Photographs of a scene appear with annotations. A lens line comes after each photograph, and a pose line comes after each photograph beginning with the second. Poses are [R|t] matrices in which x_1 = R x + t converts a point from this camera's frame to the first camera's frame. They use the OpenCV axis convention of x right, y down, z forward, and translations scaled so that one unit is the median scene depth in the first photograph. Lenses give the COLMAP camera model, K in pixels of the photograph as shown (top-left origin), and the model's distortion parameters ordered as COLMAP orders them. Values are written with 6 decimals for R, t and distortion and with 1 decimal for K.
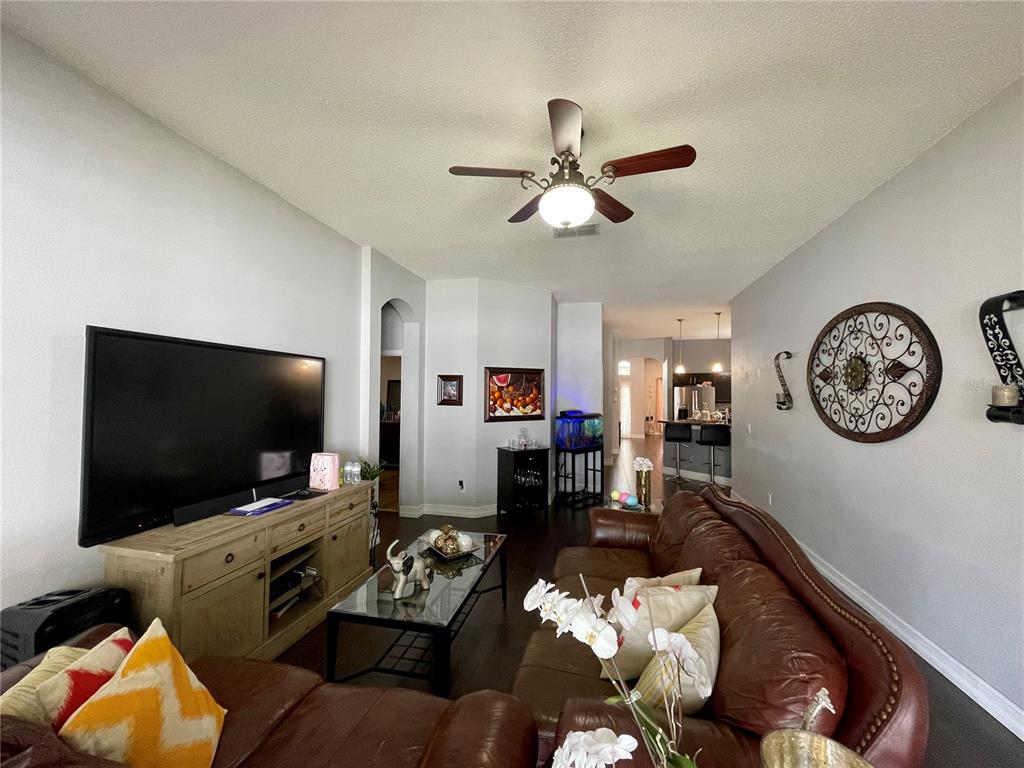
lens RADIAL K [[412.5, 0, 511.4], [0, 412.5, 383.4], [0, 0, 1]] dist [-0.002620, 0.000669]
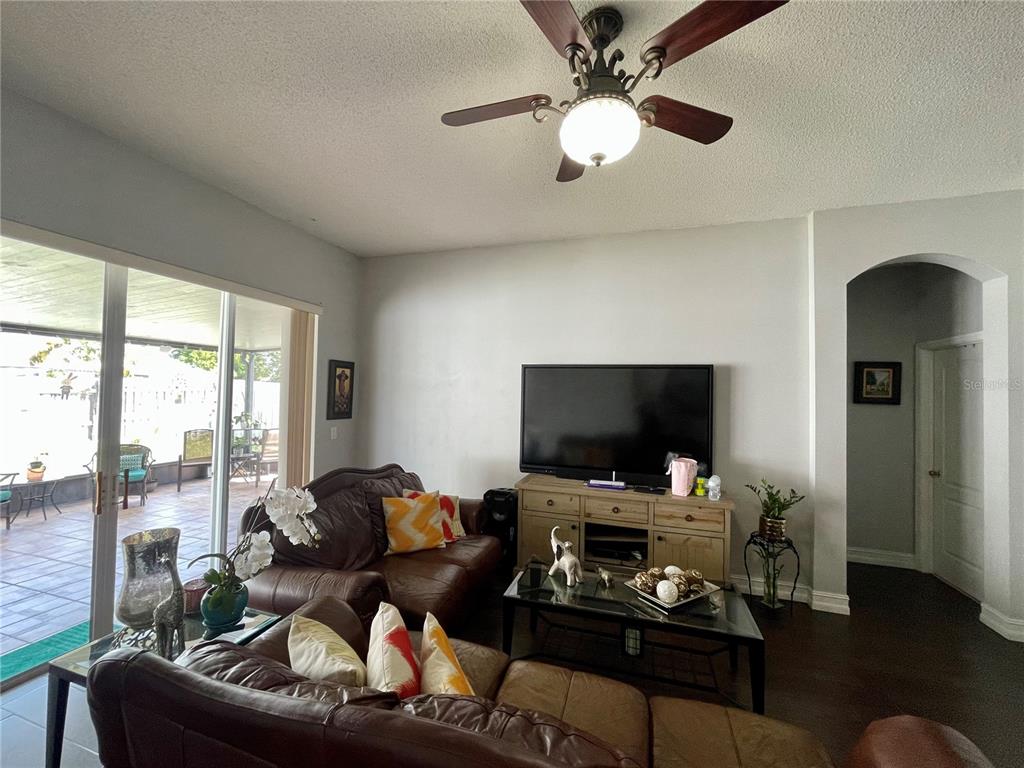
lens RADIAL K [[412.5, 0, 511.4], [0, 412.5, 383.4], [0, 0, 1]] dist [-0.002620, 0.000669]
pose [[-0.090719, -0.030045, -0.995423, 0.723352], [0.004221, 0.999524, -0.030553, 0.013824], [0.995868, -0.006973, -0.090549, 0.795330]]
